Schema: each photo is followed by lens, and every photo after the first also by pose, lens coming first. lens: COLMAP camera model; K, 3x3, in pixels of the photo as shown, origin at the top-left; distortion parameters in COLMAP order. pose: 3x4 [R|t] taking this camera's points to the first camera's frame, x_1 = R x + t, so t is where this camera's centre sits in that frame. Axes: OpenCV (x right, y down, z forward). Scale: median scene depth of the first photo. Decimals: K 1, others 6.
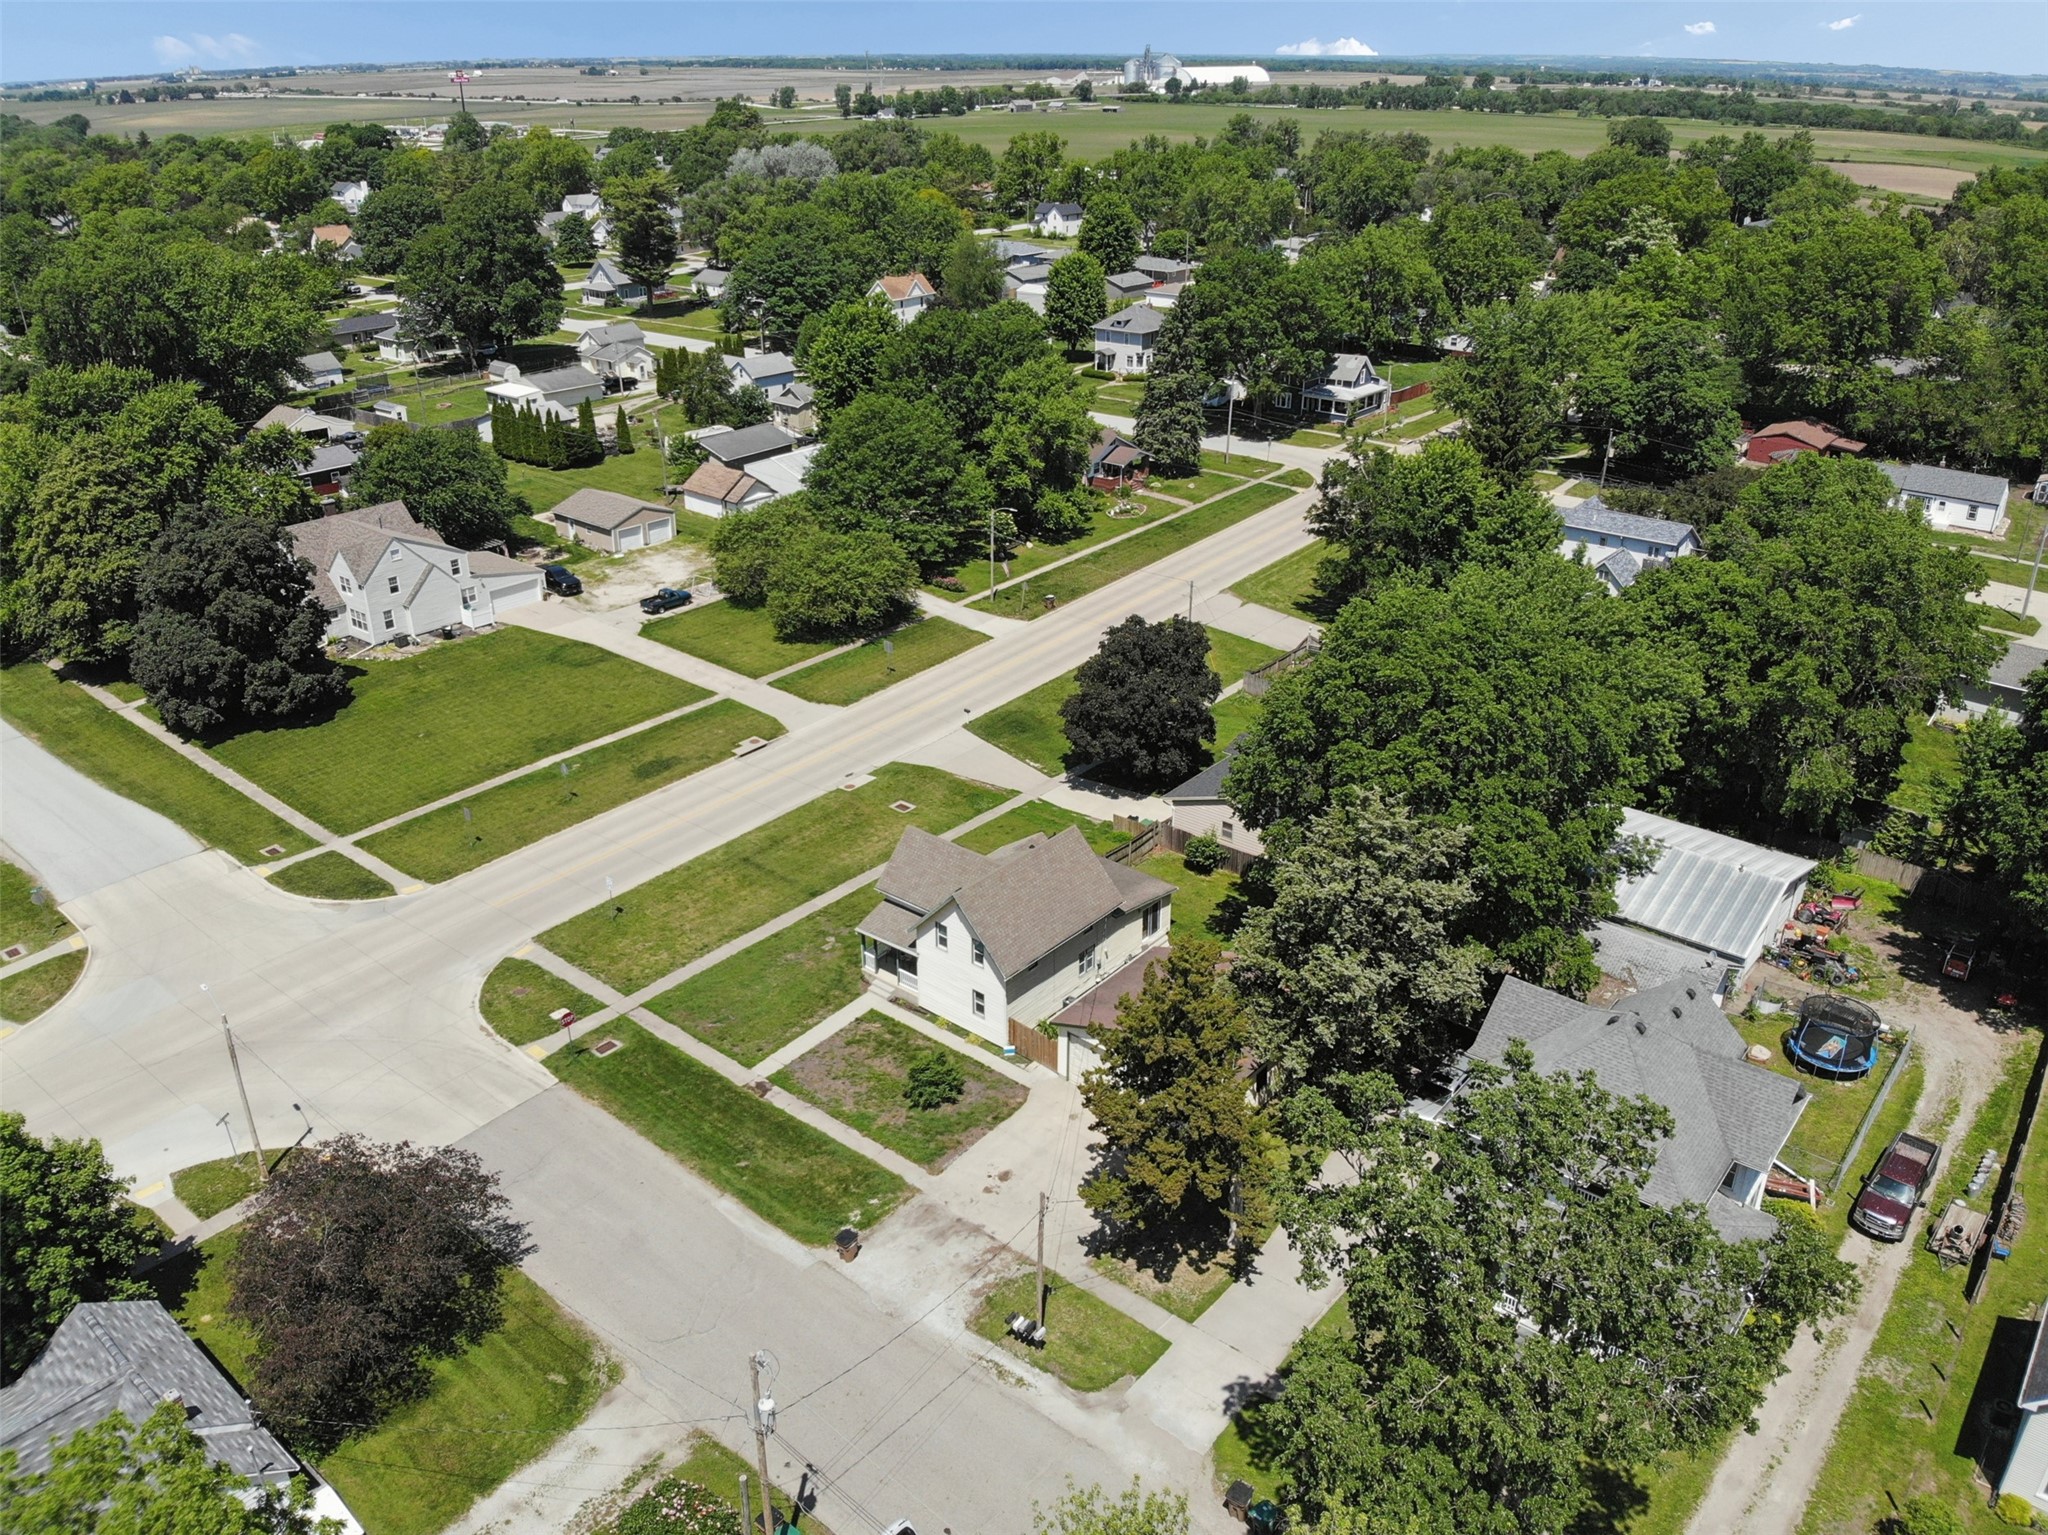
lens RADIAL K [[1504.9, 0, 1005.3], [0, 1504.9, 725.9], [0, 0, 1]] dist [0.076932, -0.191544]
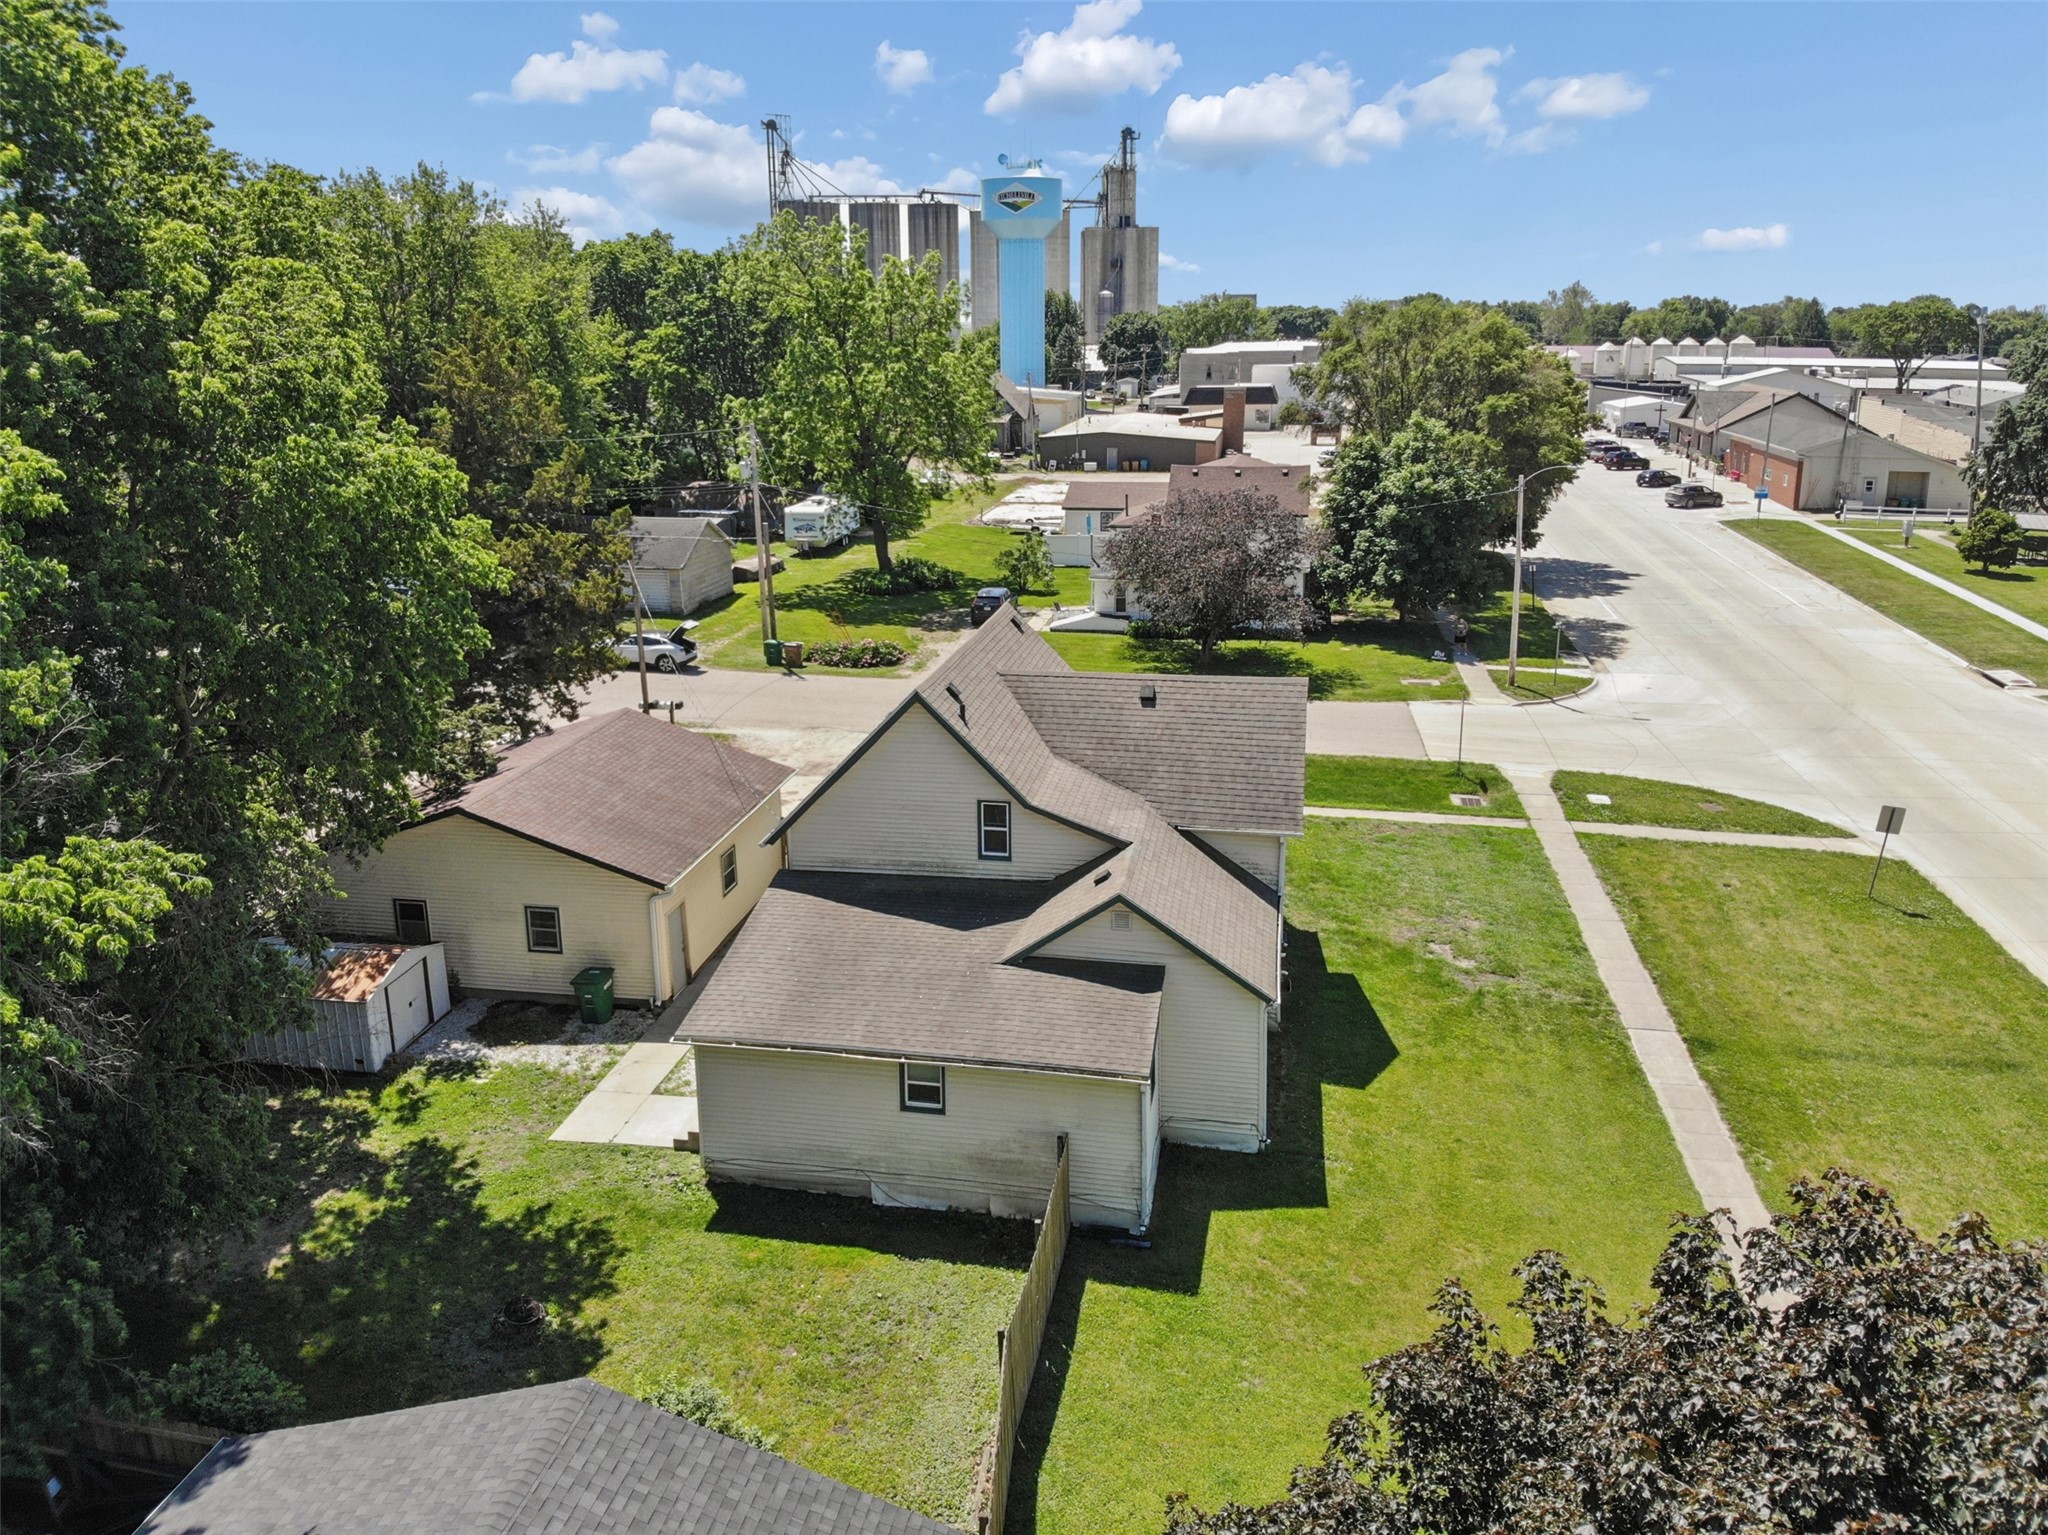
lens RADIAL K [[1504.9, 0, 1005.3], [0, 1504.9, 725.9], [0, 0, 1]] dist [0.076932, -0.191544]
pose [[-0.874031, 0.151138, -0.461765, 0.214634], [-0.173209, 0.791021, 0.586757, -0.165255], [0.453947, 0.592826, -0.665199, 1.346457]]
